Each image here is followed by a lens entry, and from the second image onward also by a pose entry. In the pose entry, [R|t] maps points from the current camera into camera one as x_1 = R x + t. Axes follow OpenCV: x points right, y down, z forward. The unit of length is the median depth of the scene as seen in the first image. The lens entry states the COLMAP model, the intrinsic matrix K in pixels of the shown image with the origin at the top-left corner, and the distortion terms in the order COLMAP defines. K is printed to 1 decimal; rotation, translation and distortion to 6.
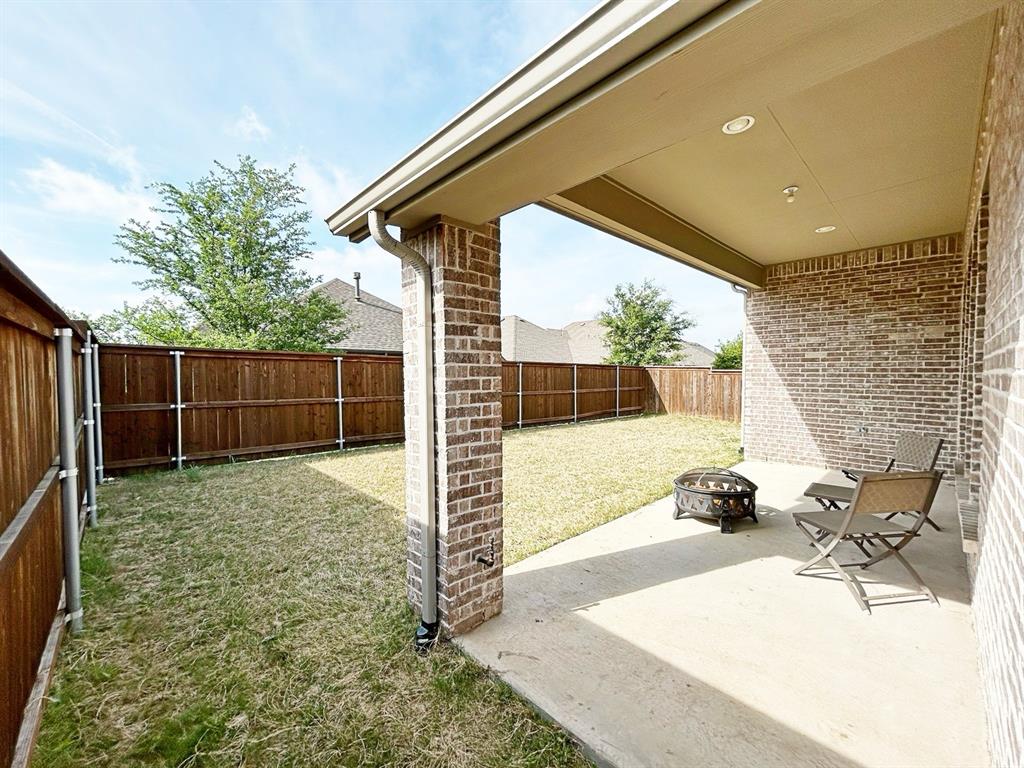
lens RADIAL K [[410.7, 0, 511.6], [0, 410.7, 384.9], [0, 0, 1]] dist [-0.001353, 0.000934]
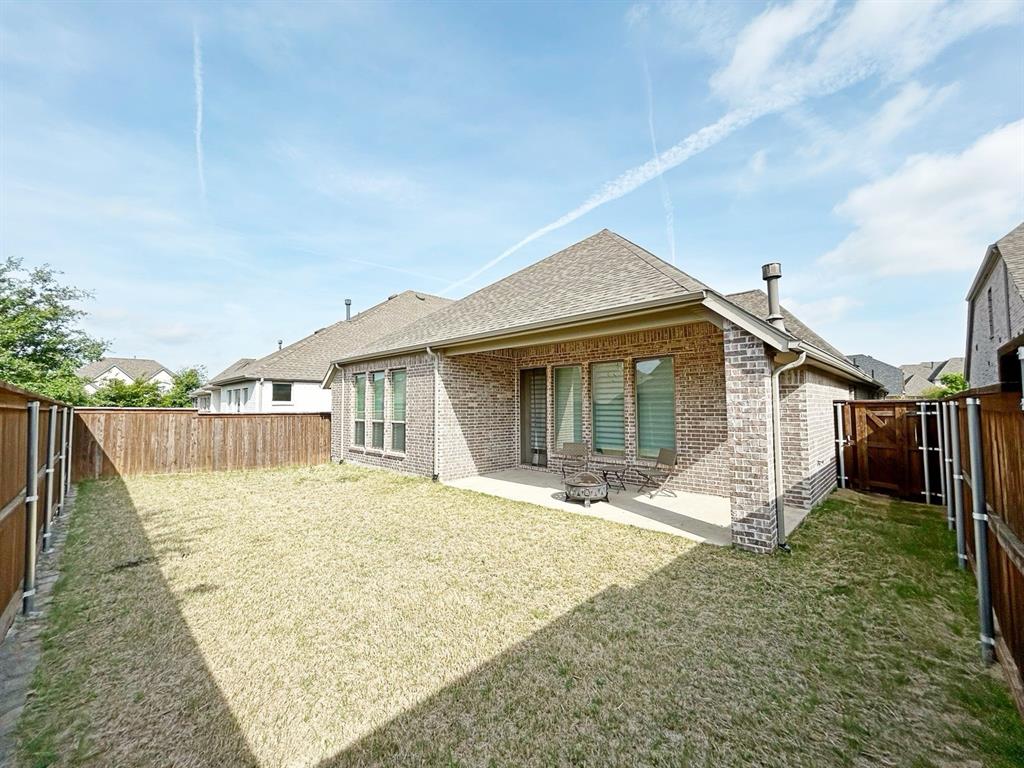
lens RADIAL K [[410.7, 0, 511.6], [0, 410.7, 384.9], [0, 0, 1]] dist [-0.001353, 0.000934]
pose [[-0.033375, 0.052444, 0.998066, -0.816148], [0.035704, 0.998047, -0.051249, -0.059920], [-0.998805, 0.033924, -0.035182, 0.867773]]
